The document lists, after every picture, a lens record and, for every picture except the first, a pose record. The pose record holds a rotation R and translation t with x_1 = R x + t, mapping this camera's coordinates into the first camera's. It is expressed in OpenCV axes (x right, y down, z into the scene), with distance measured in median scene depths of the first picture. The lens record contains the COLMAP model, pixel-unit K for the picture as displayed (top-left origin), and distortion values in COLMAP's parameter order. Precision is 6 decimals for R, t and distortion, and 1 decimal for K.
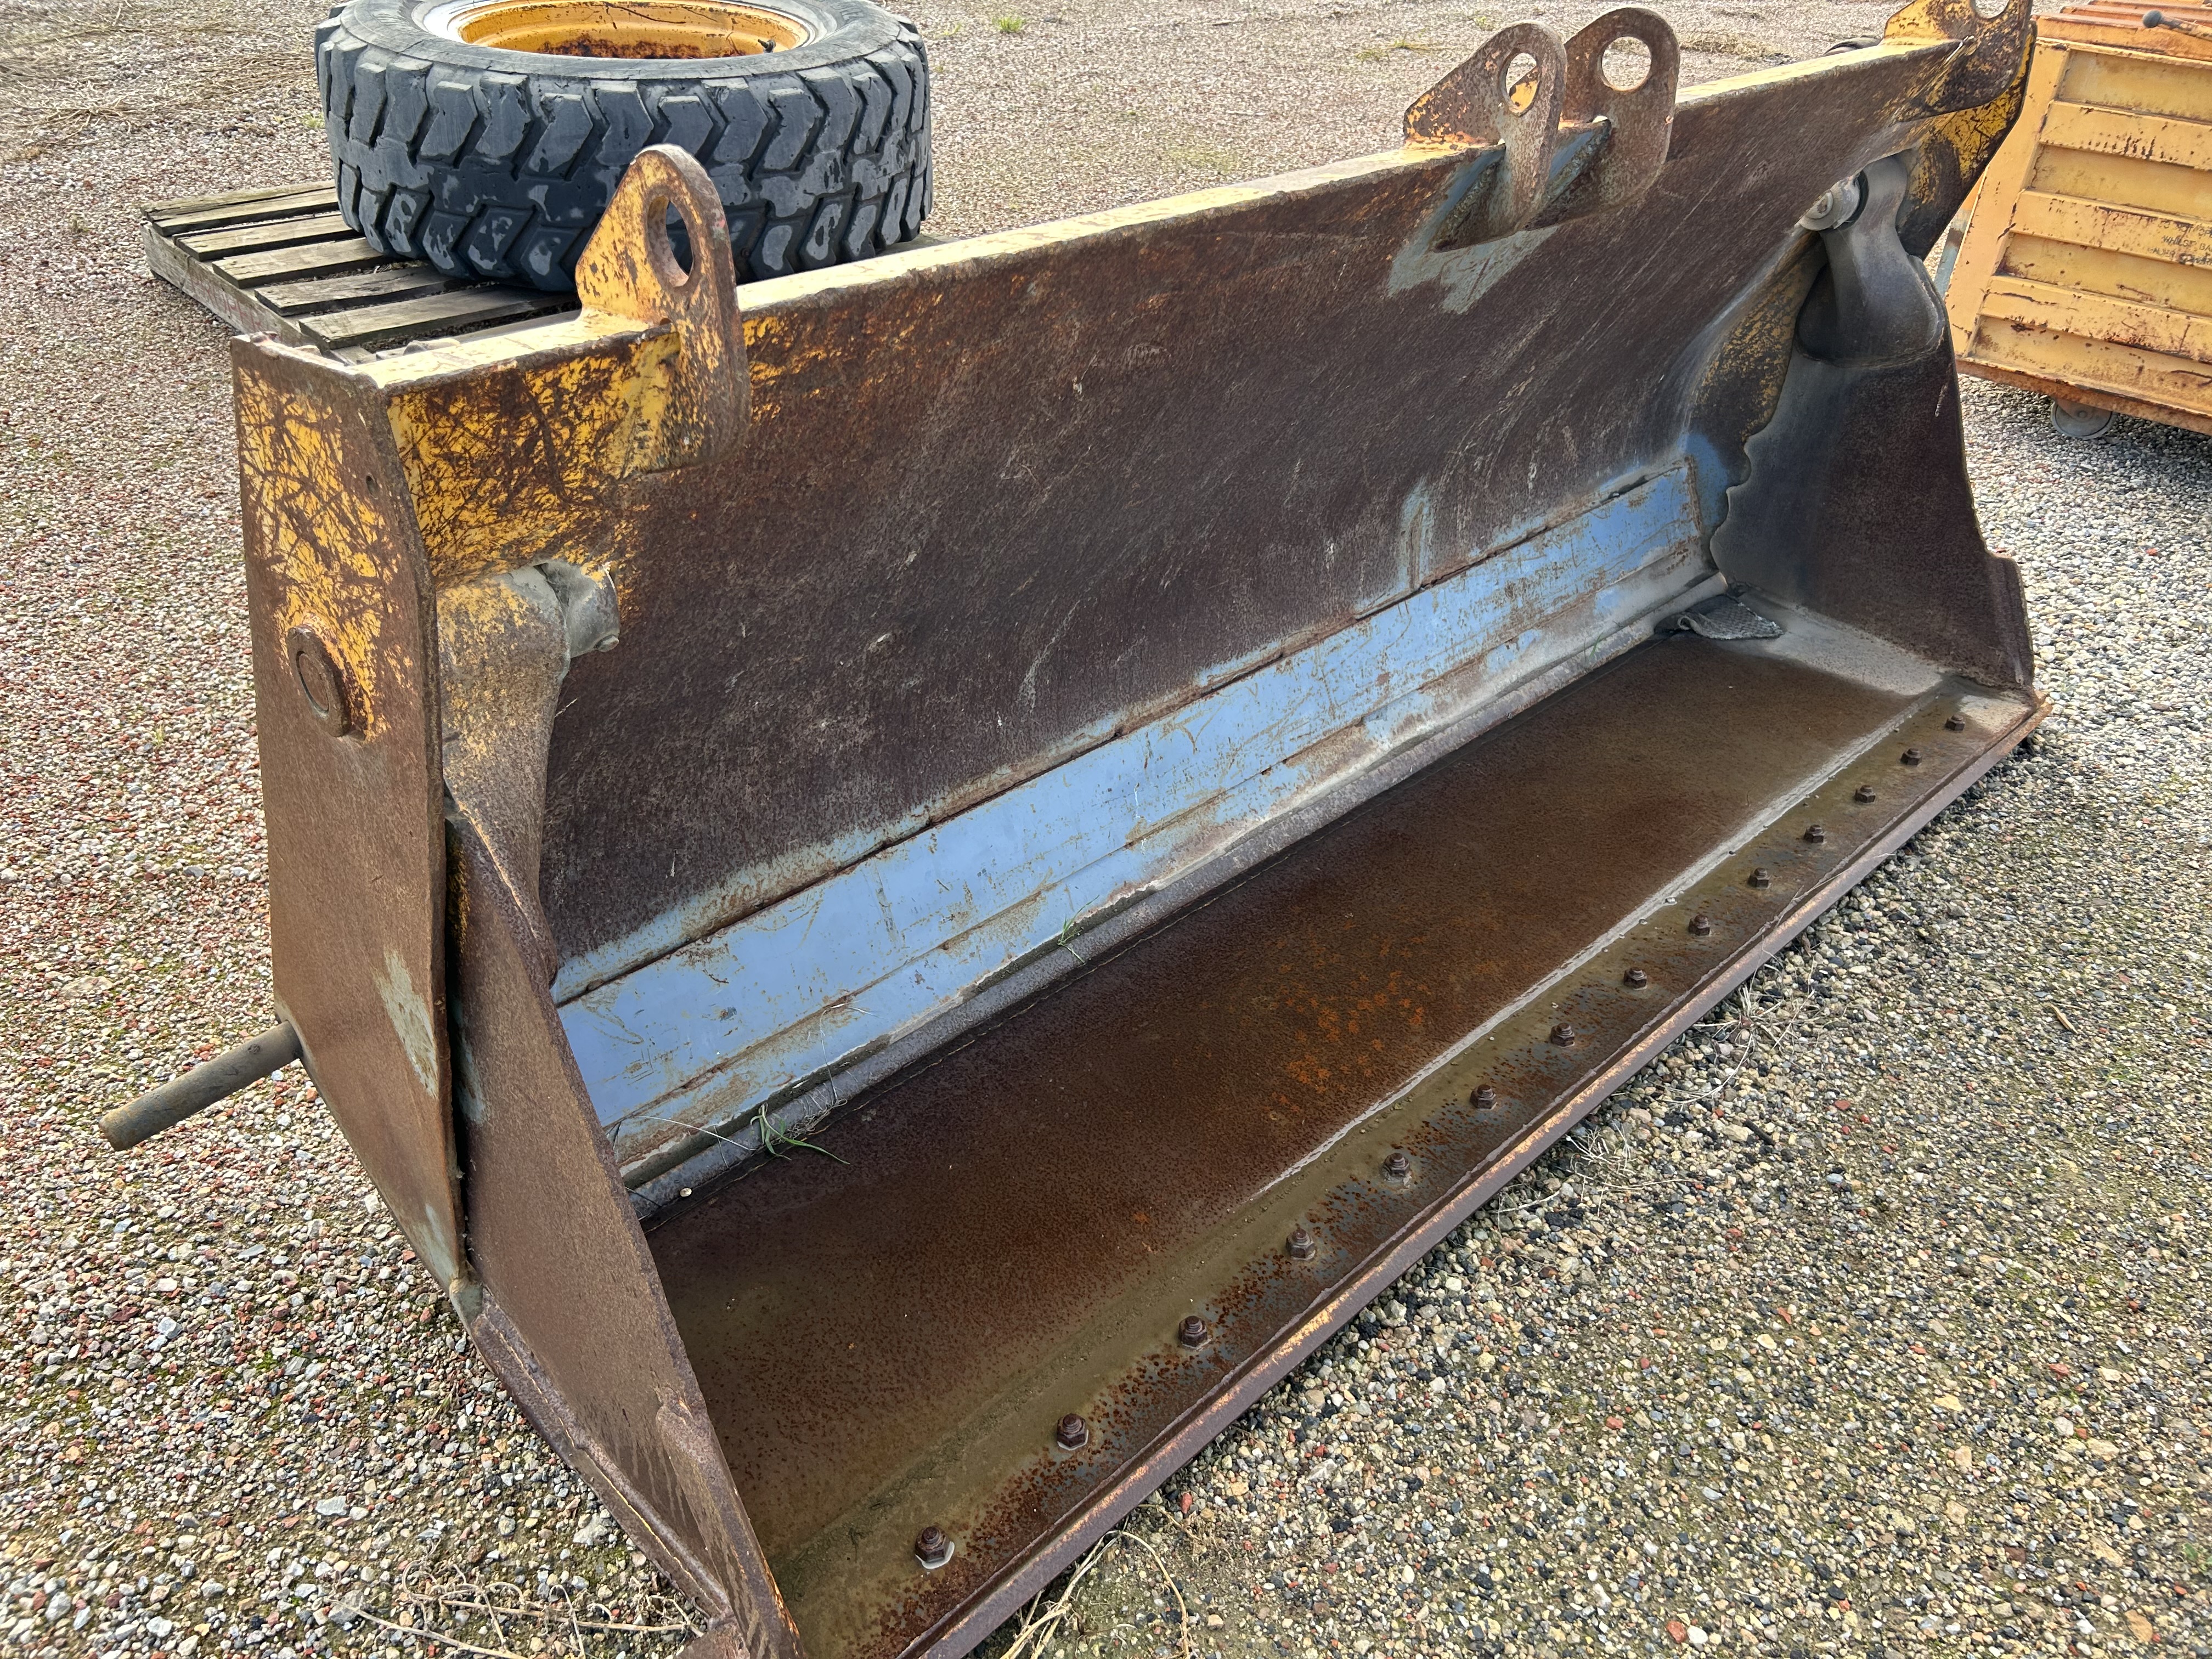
lens RADIAL K [[1700.6, 0, 1071.9], [0, 1700.6, 792.0], [0, 0, 1]] dist [0.038644, -0.051738]
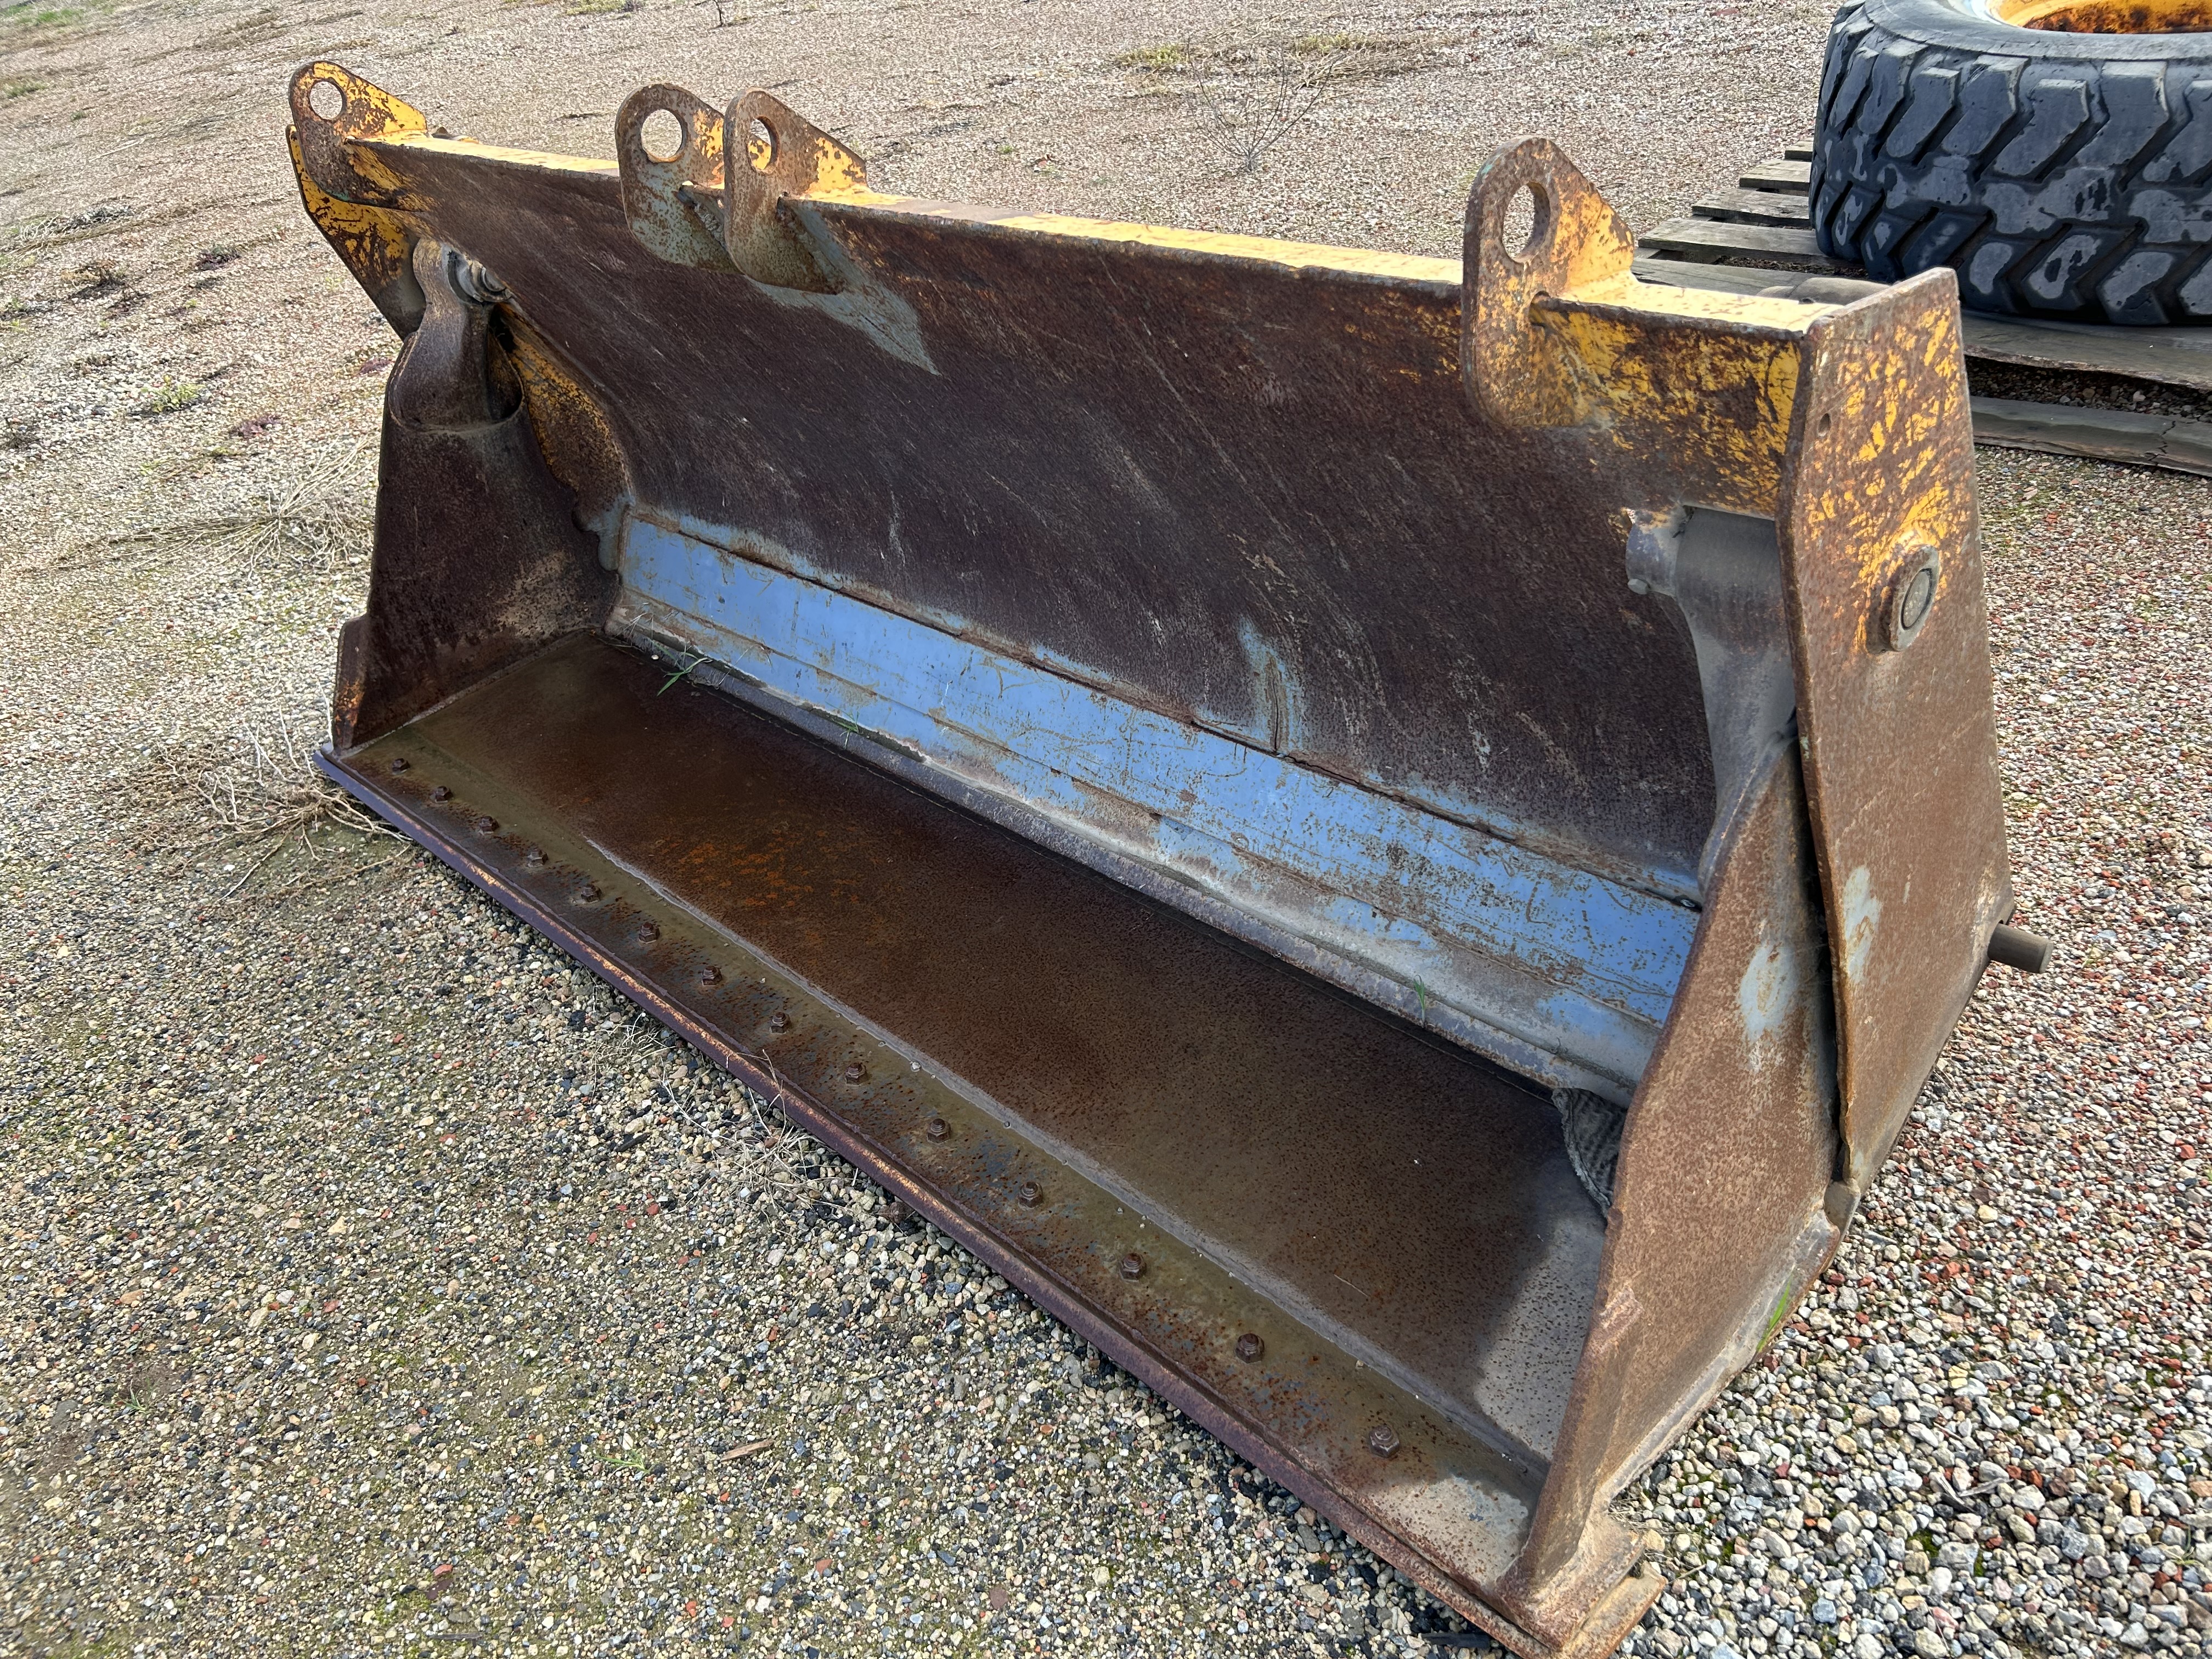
lens RADIAL K [[1700.6, 0, 1096.8], [0, 1700.6, 785.9], [0, 0, 1]] dist [0.038644, -0.051738]
pose [[0.004331, 0.505976, -0.862537, 1.189188], [-0.417204, 0.784804, 0.458283, -0.576429], [0.908803, 0.357869, 0.214494, 0.937269]]
